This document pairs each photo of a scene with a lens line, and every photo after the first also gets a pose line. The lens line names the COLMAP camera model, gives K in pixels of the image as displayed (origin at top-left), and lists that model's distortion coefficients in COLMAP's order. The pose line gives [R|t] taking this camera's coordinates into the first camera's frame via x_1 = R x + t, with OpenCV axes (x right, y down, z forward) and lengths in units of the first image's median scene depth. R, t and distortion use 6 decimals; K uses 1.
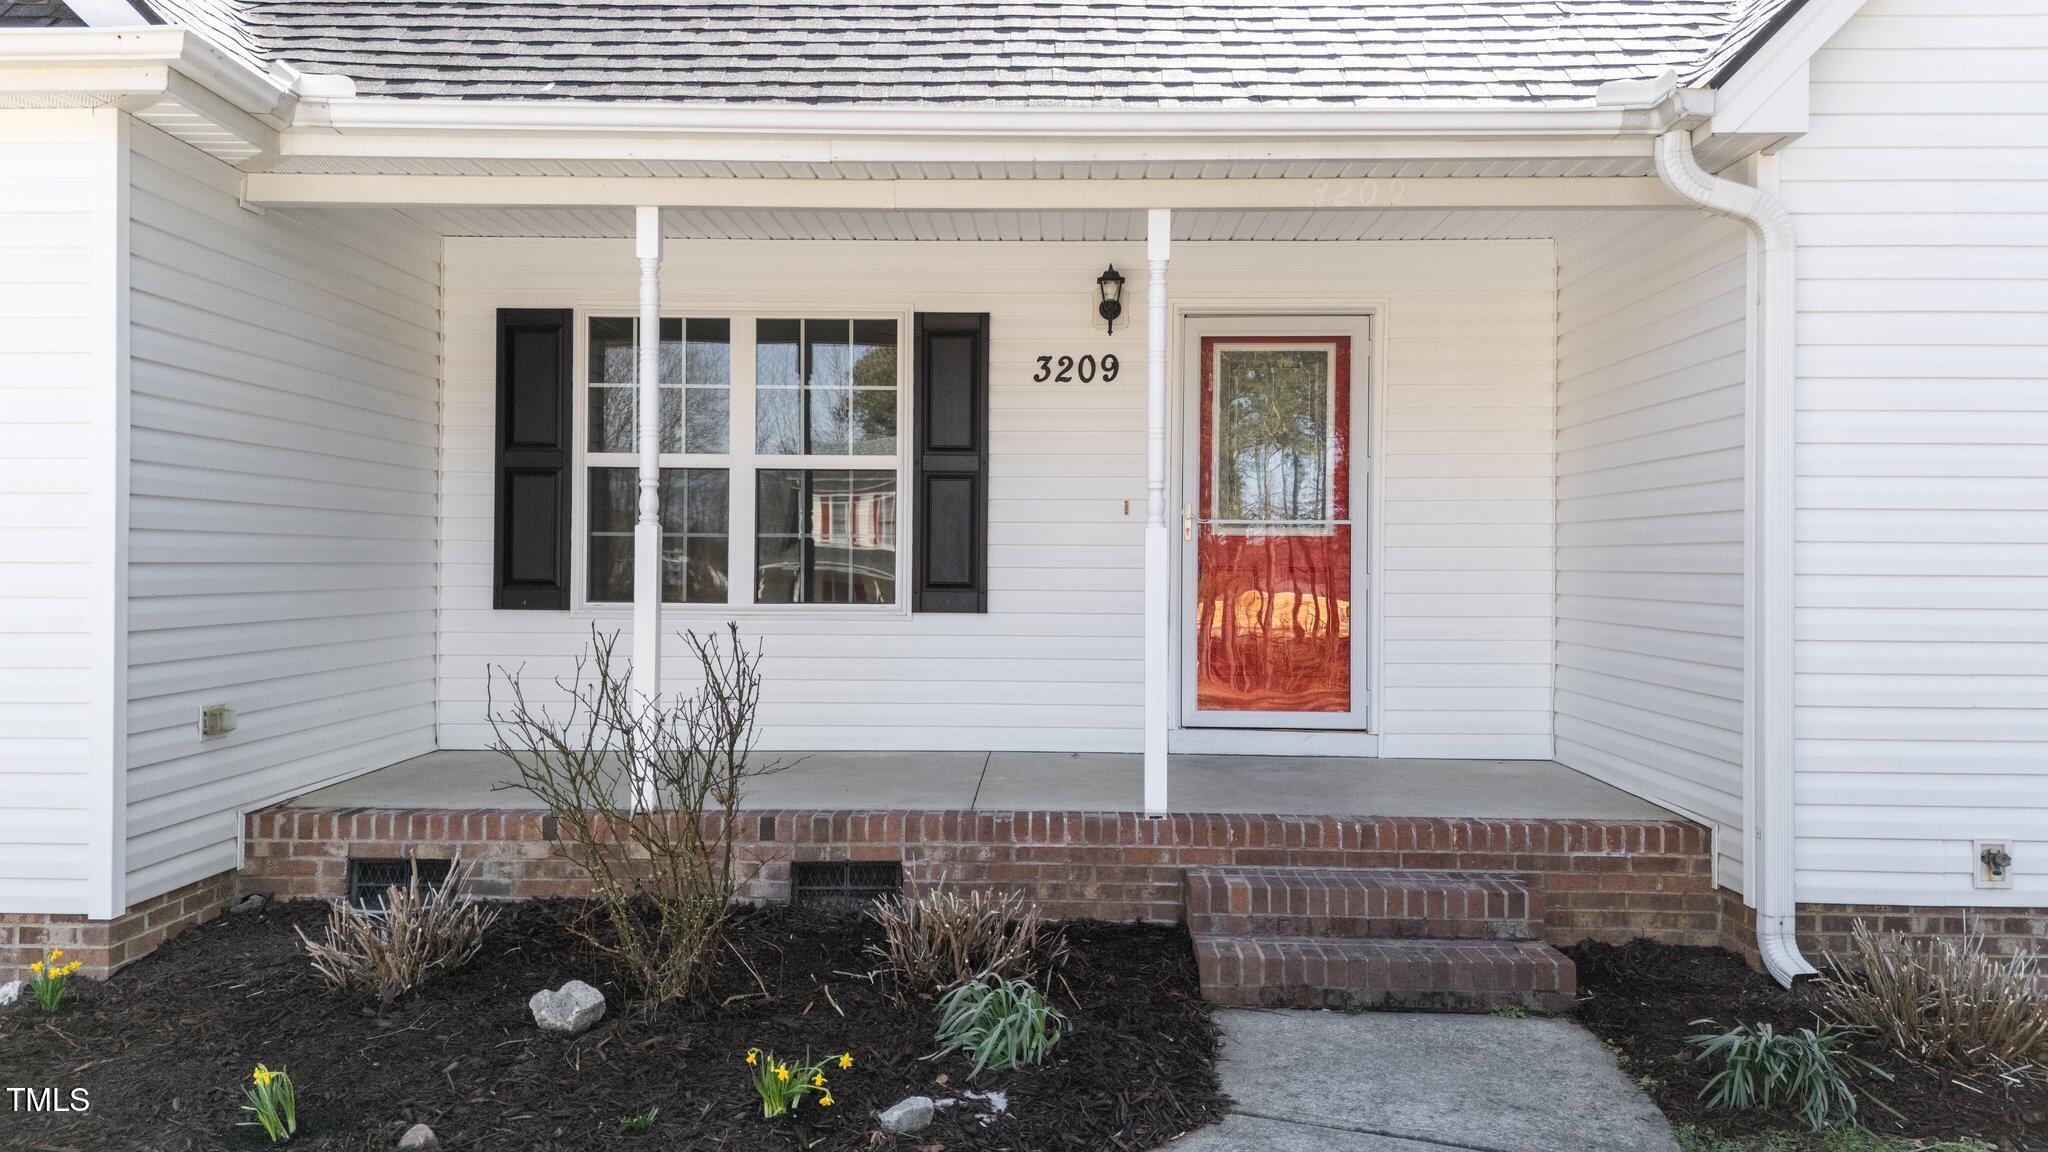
lens RADIAL K [[1557.9, 0, 1024.0], [0, 1557.9, 576.0], [0, 0, 1]] dist [0.001835, -0.000578]
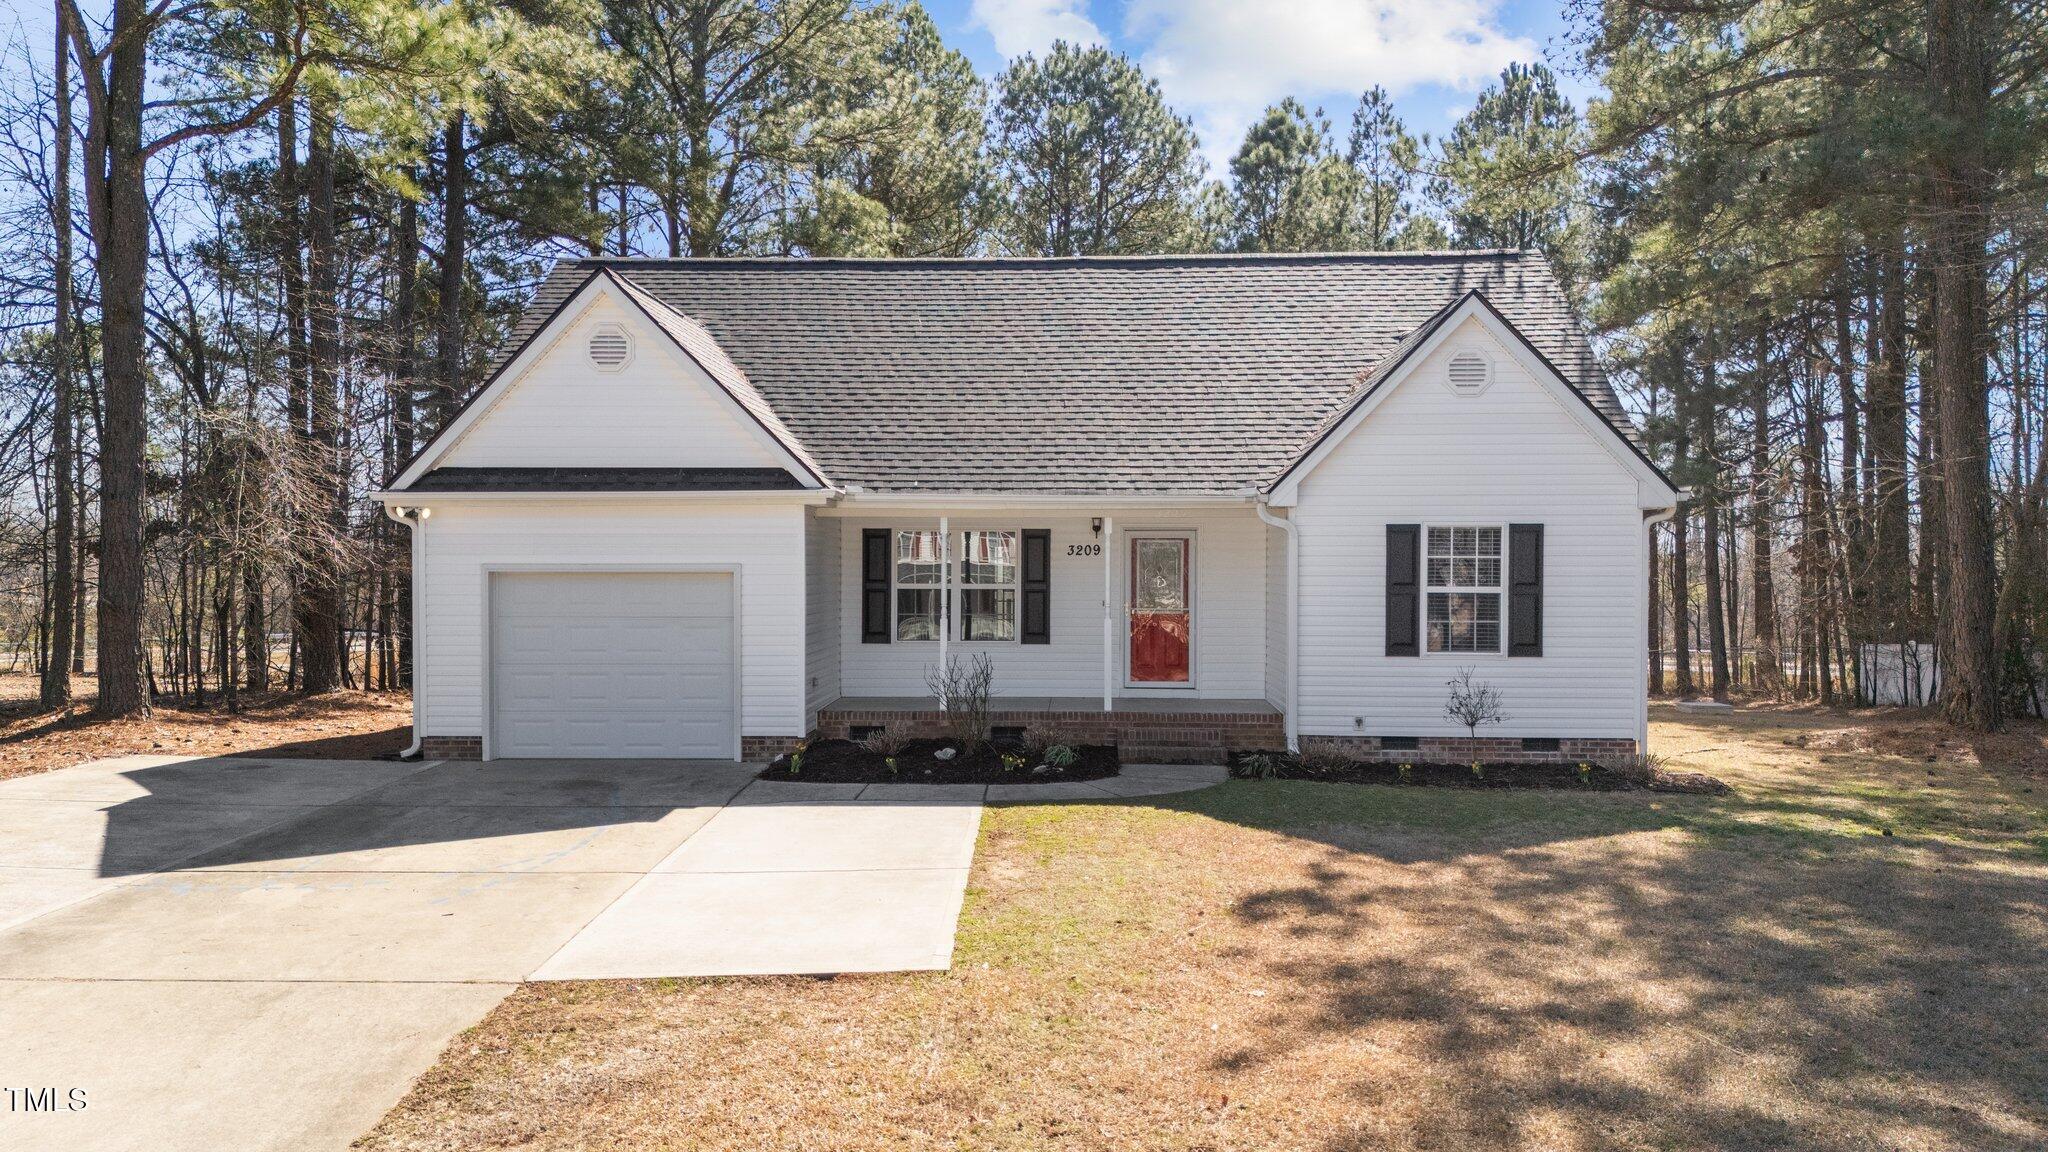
lens RADIAL K [[1557.9, 0, 1024.0], [0, 1557.9, 576.0], [0, 0, 1]] dist [0.001835, -0.000578]
pose [[0.999792, -0.004722, -0.019861, -0.019938], [0.004667, 0.999985, -0.002799, -0.110500], [0.019874, 0.002705, 0.999799, -2.127242]]
